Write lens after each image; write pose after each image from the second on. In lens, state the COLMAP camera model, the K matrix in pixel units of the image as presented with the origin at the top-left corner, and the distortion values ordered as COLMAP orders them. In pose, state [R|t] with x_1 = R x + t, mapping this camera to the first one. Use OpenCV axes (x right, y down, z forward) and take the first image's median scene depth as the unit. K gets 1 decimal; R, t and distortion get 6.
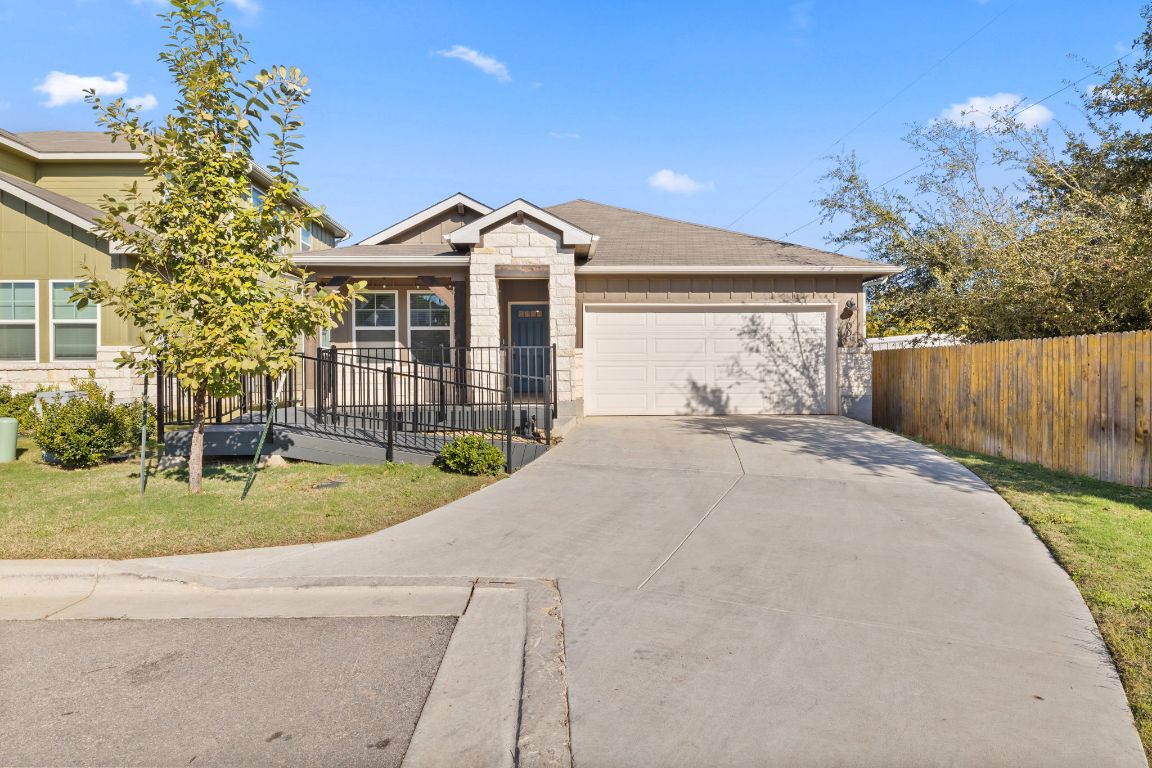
lens RADIAL K [[485.0, 0, 573.1], [0, 485.0, 381.3], [0, 0, 1]] dist [-0.000142, -0.000062]
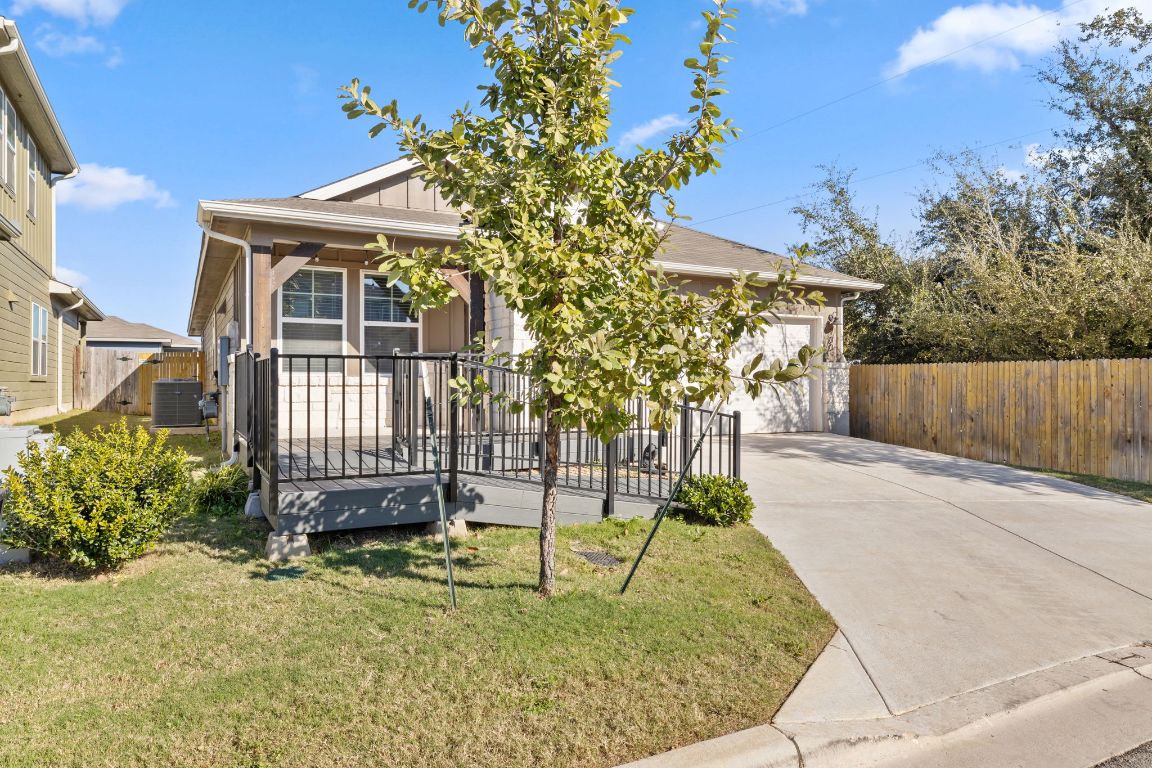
lens RADIAL K [[577.0, 0, 576.0], [0, 577.0, 384.0], [0, 0, 1]] dist [-0.001313, 0.000239]
pose [[0.934568, 0.007157, 0.355711, -0.516064], [-0.001864, 0.999882, -0.015223, -0.012246], [-0.355778, 0.013564, 0.934472, 0.153741]]
